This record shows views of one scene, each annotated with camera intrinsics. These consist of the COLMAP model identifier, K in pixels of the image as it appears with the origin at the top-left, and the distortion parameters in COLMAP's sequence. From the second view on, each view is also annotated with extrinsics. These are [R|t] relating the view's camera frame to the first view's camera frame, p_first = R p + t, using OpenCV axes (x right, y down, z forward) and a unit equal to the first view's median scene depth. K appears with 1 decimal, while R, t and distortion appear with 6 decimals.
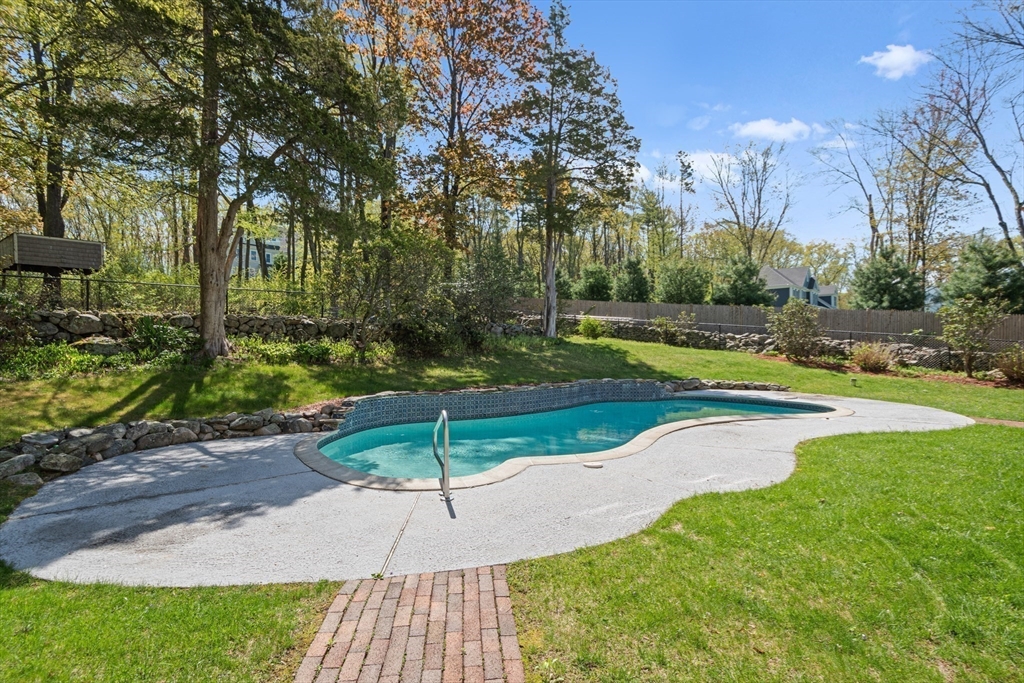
lens RADIAL K [[474.8, 0, 511.5], [0, 474.8, 347.7], [0, 0, 1]] dist [-0.002252, -0.000393]
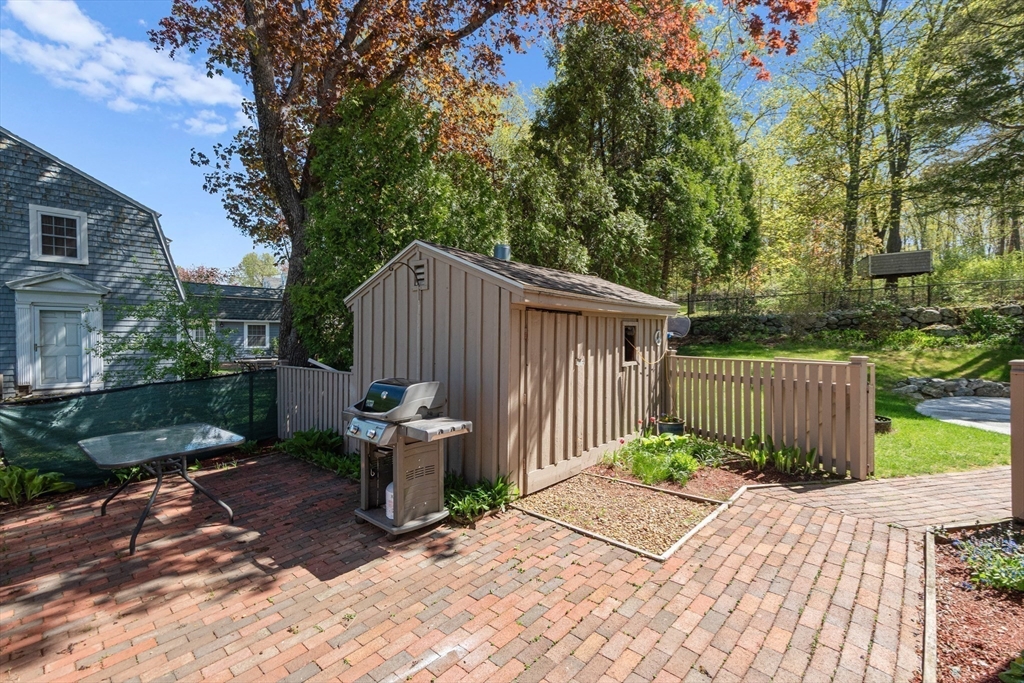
lens RADIAL K [[460.8, 0, 510.4], [0, 460.8, 342.2], [0, 0, 1]] dist [0.030182, 0.000011]
pose [[0.160485, 0.022787, -0.986775, 0.402084], [-0.000385, 0.999735, 0.023023, -0.001697], [0.987038, -0.003315, 0.160451, -0.606238]]
